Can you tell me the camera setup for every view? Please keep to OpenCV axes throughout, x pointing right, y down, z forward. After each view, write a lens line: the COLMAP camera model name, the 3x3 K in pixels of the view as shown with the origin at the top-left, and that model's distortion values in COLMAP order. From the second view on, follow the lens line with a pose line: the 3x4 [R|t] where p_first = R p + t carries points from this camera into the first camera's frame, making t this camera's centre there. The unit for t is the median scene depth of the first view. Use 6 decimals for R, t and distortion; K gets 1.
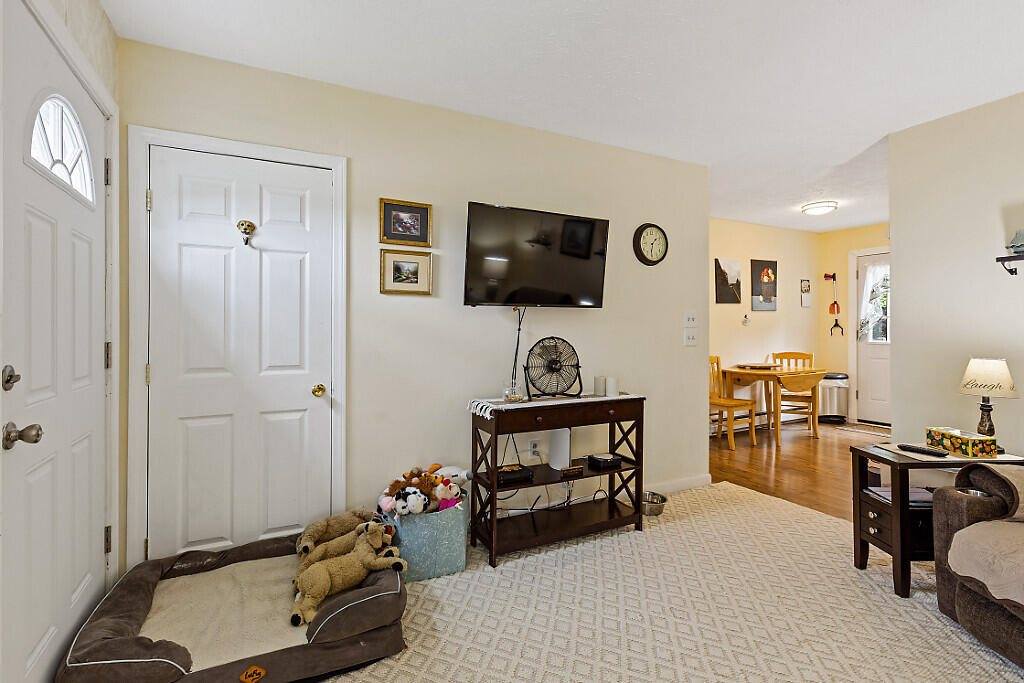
lens RADIAL K [[461.8, 0, 512.6], [0, 461.8, 321.4], [0, 0, 1]] dist [0.000281, -0.002158]
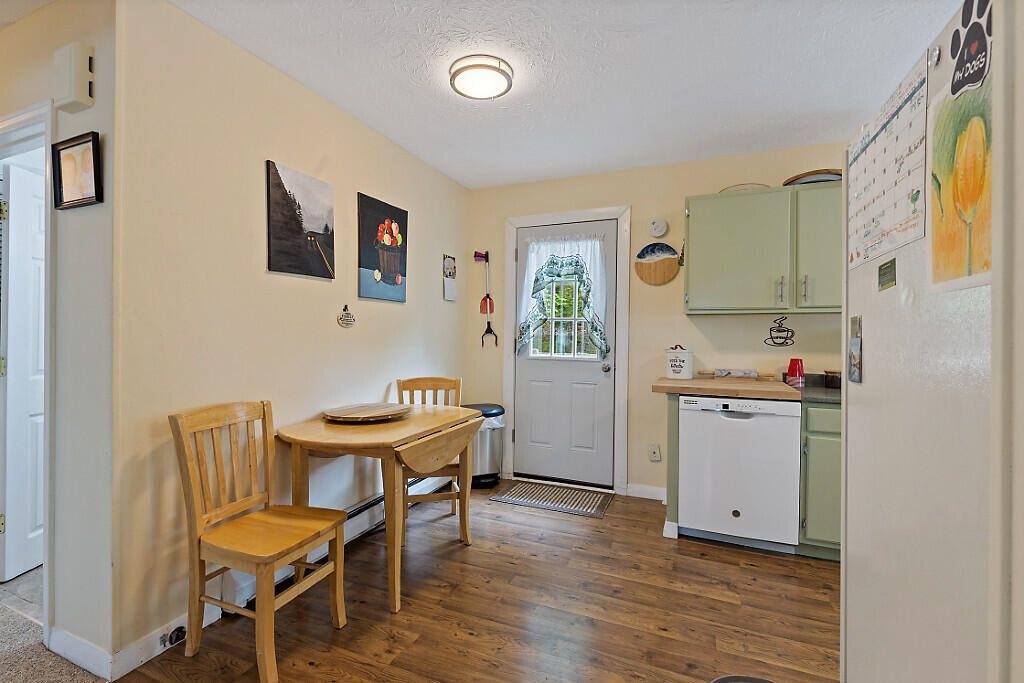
lens RADIAL K [[461.8, 0, 506.9], [0, 461.8, 336.3], [0, 0, 1]] dist [0.000281, -0.002158]
pose [[0.761880, 0.009599, 0.647647, 0.313749], [-0.015403, 0.999876, 0.003301, 0.013893], [-0.647535, -0.012491, 0.761934, 0.511375]]
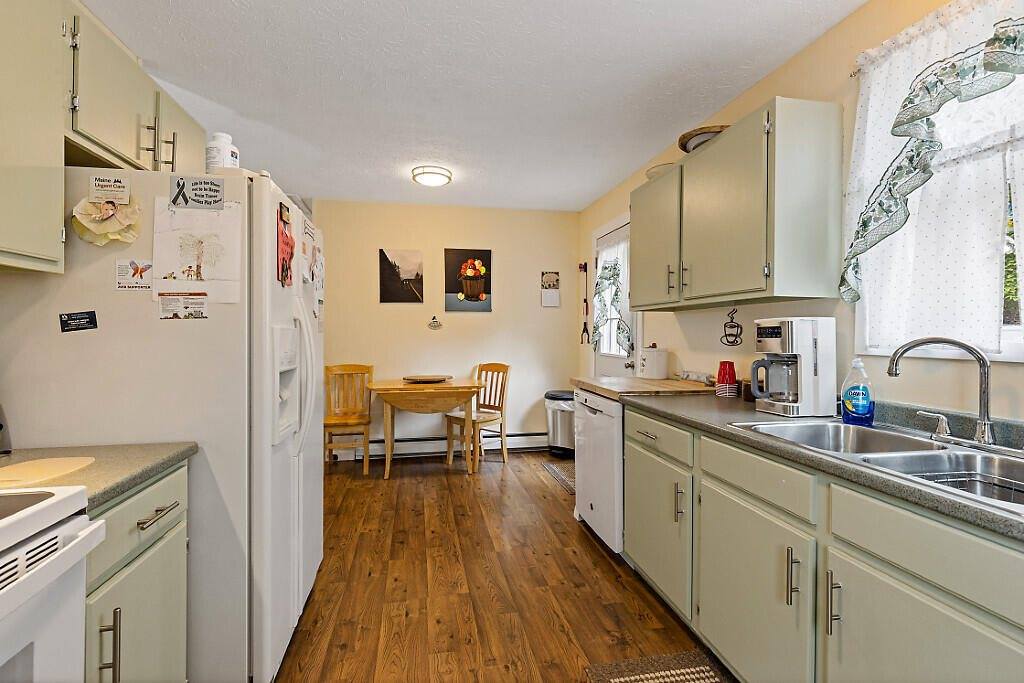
lens RADIAL K [[461.8, 0, 497.4], [0, 461.8, 333.8], [0, 0, 1]] dist [0.000281, -0.002158]
pose [[0.958531, 0.008813, -0.284851, 0.822718], [-0.006760, 0.999944, 0.008191, 0.008994], [0.284907, -0.005926, 0.958537, 0.237430]]
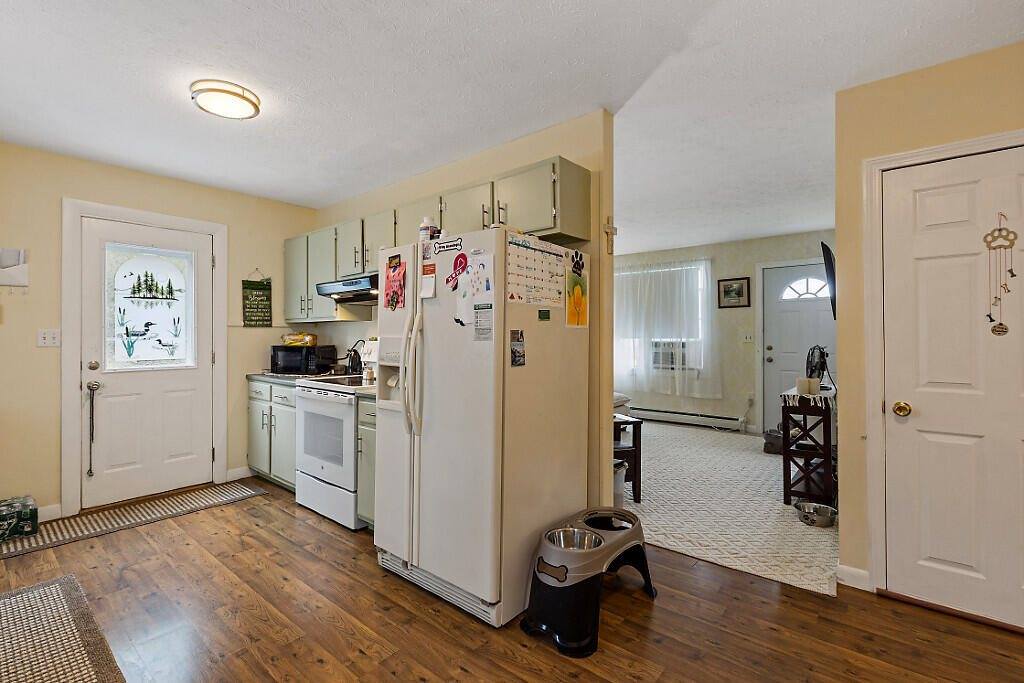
lens RADIAL K [[461.8, 0, 498.8], [0, 461.8, 335.0], [0, 0, 1]] dist [0.000281, -0.002158]
pose [[-0.919131, 0.002823, -0.393942, 0.696344], [0.006768, 0.999940, -0.008624, 0.011514], [0.393894, -0.010593, -0.919095, 0.884593]]
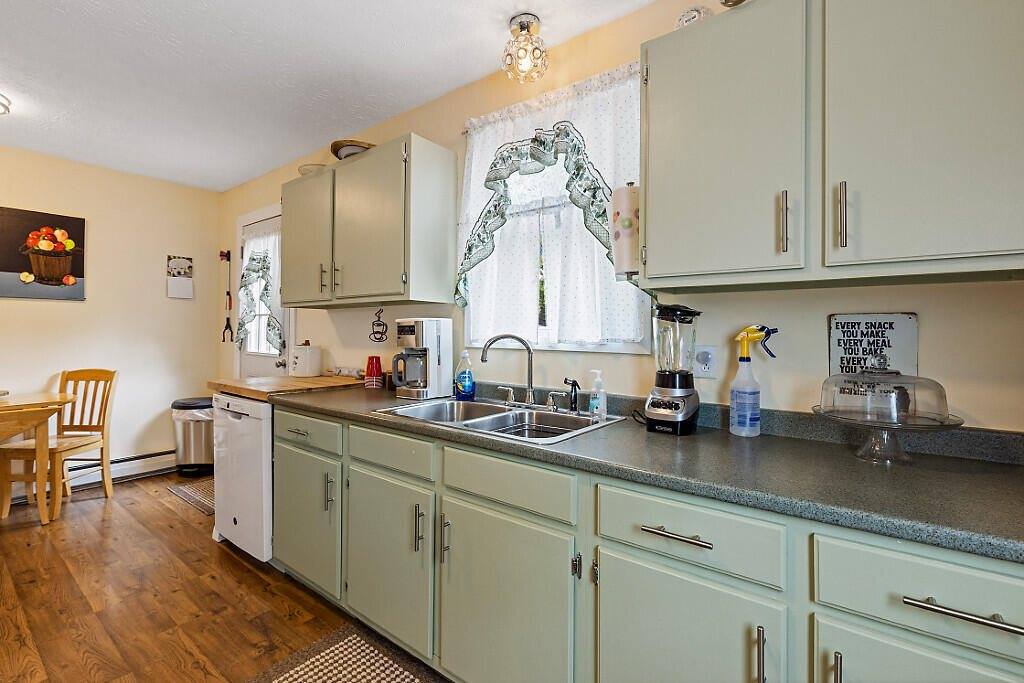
lens RADIAL K [[461.8, 0, 509.2], [0, 461.8, 331.9], [0, 0, 1]] dist [0.000281, -0.002158]
pose [[0.902332, 0.011273, 0.430895, 0.825231], [-0.013302, 0.999910, 0.001697, 0.009051], [-0.430837, -0.007263, 0.902401, 0.220339]]
